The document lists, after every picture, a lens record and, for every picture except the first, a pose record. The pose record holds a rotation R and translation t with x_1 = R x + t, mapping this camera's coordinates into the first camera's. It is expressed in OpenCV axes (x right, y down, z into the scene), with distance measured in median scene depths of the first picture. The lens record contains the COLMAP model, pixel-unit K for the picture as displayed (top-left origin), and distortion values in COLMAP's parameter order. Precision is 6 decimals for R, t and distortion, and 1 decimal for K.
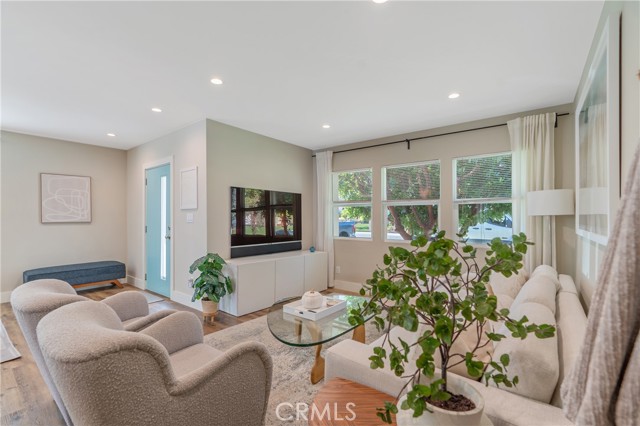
lens RADIAL K [[282.2, 0, 318.1], [0, 282.2, 215.6], [0, 0, 1]] dist [-0.001369, -0.000168]
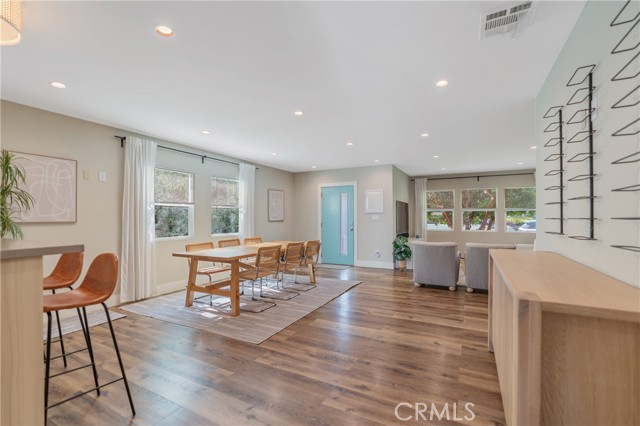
lens RADIAL K [[282.2, 0, 322.0], [0, 282.2, 214.6], [0, 0, 1]] dist [-0.001369, -0.000168]
pose [[0.982755, 0.003158, 0.184888, -0.895301], [-0.002479, 0.999989, -0.003902, -0.005125], [-0.184898, 0.003376, 0.982752, -0.547624]]
